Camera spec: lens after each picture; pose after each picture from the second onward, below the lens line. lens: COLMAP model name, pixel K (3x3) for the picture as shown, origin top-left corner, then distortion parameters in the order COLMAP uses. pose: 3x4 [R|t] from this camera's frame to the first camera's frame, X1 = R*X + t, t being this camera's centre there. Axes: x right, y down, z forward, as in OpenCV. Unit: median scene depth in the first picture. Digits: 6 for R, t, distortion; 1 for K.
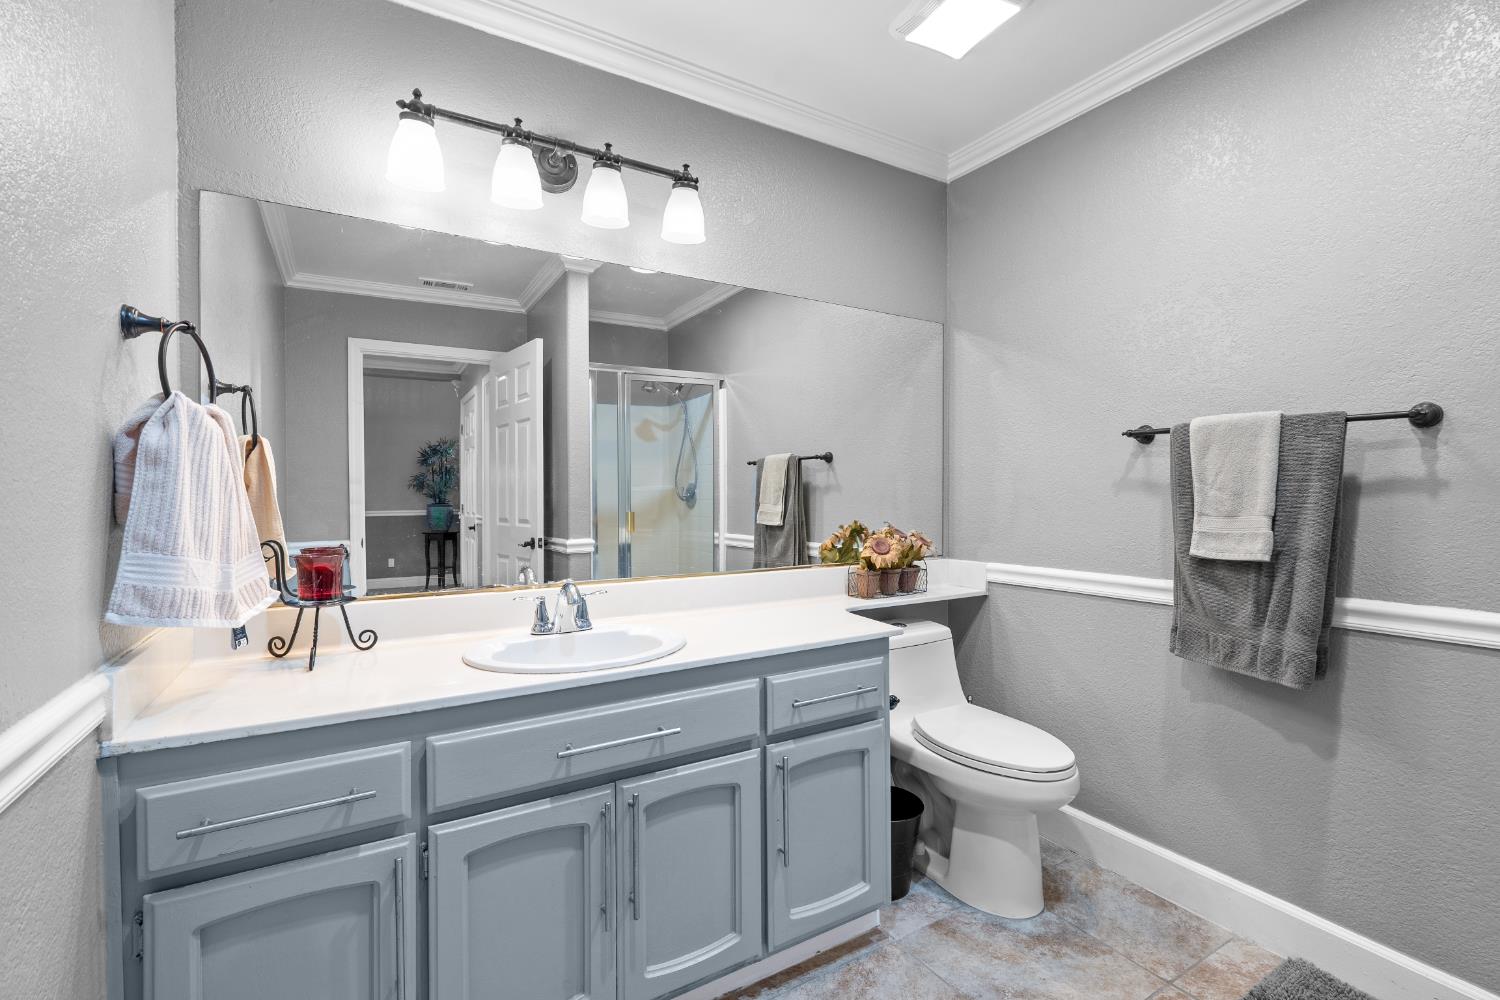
lens RADIAL K [[672.7, 0, 746.3], [0, 672.7, 487.0], [0, 0, 1]] dist [-0.005155, 0.000295]
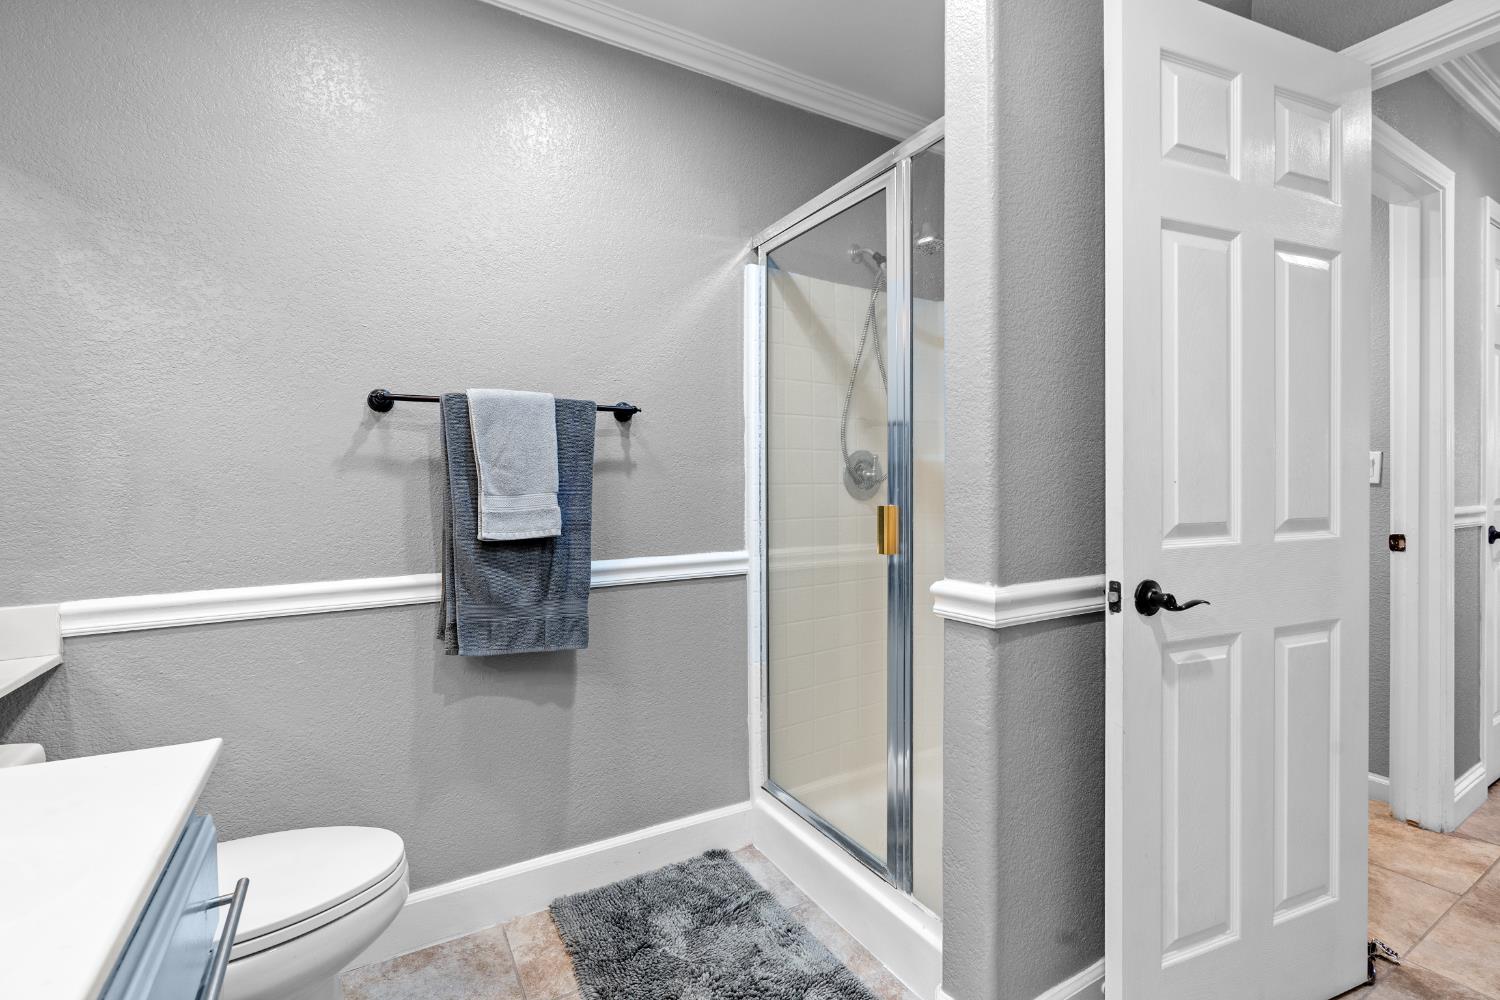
lens RADIAL K [[672.7, 0, 746.3], [0, 672.7, 487.0], [0, 0, 1]] dist [-0.005155, 0.000295]
pose [[0.005747, -0.001346, 0.999983, -0.249156], [0.005688, 0.999983, 0.001314, 0.032193], [-0.999967, 0.005681, 0.005754, 0.644841]]
